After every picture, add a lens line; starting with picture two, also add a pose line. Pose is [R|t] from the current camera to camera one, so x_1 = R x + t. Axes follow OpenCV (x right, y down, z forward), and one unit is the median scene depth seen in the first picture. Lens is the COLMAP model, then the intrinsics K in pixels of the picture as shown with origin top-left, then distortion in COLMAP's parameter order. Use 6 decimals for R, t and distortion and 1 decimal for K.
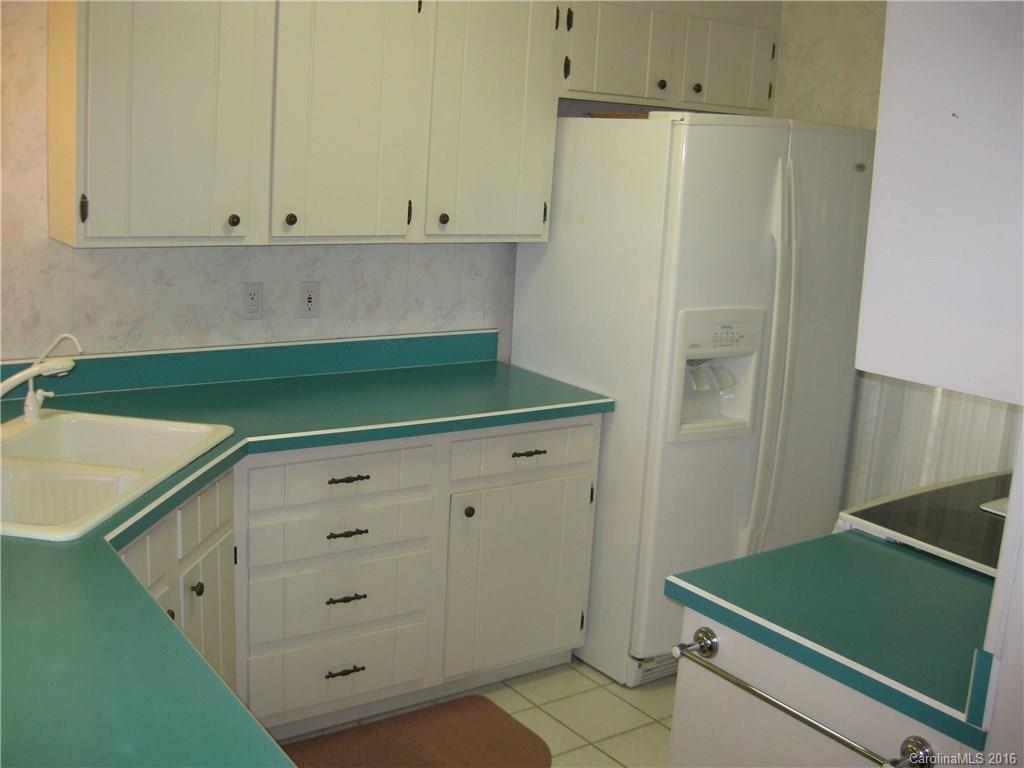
lens RADIAL K [[1109.4, 0, 502.6], [0, 1109.4, 358.7], [0, 0, 1]] dist [-0.185479, 0.129449]
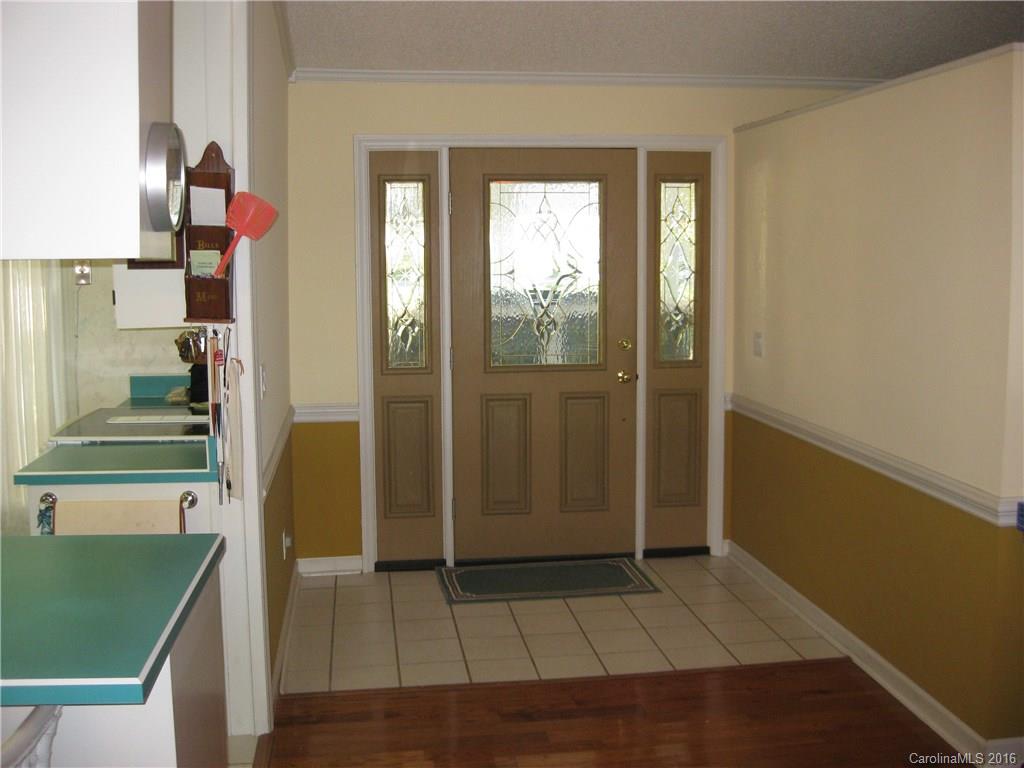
lens RADIAL K [[1109.4, 0, 502.6], [0, 1109.4, 358.7], [0, 0, 1]] dist [-0.185479, 0.129449]
pose [[0.459883, -0.141269, 0.876670, -0.590921], [0.195509, 0.979146, 0.055223, 0.048254], [-0.866189, 0.146001, 0.477912, -0.316607]]
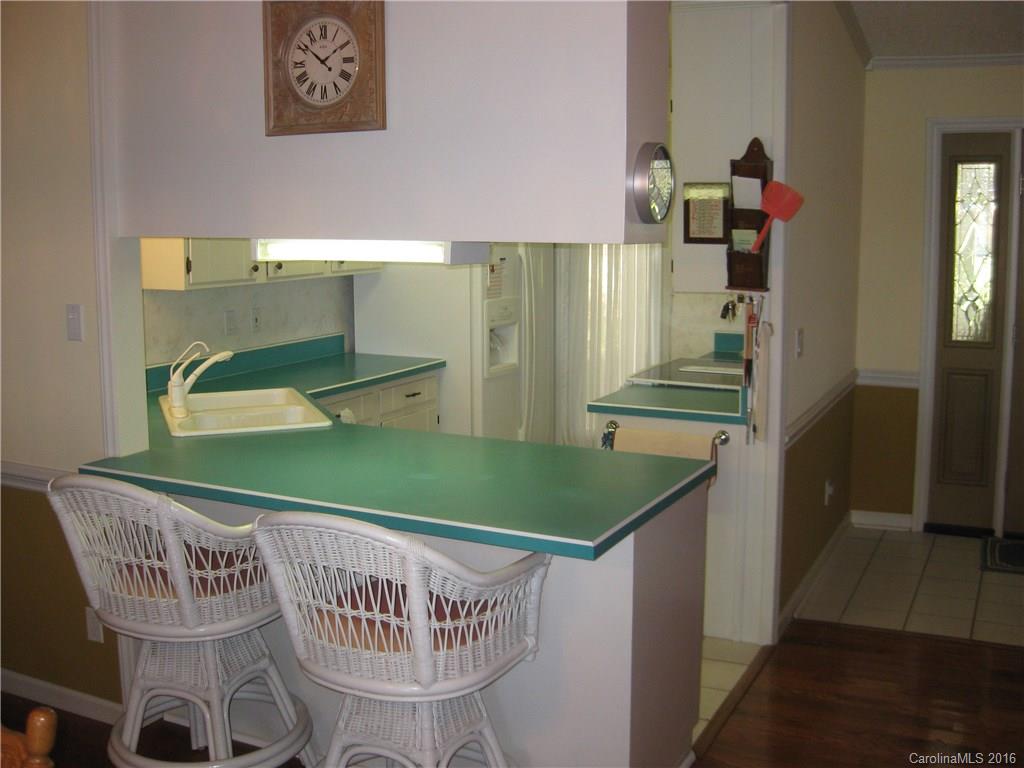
lens RADIAL K [[1109.4, 0, 502.6], [0, 1109.4, 358.7], [0, 0, 1]] dist [-0.185479, 0.129449]
pose [[0.877060, -0.117919, 0.465683, -0.629961], [0.139571, 0.990137, -0.012147, 0.070692], [-0.459658, 0.075649, 0.884868, -0.549804]]
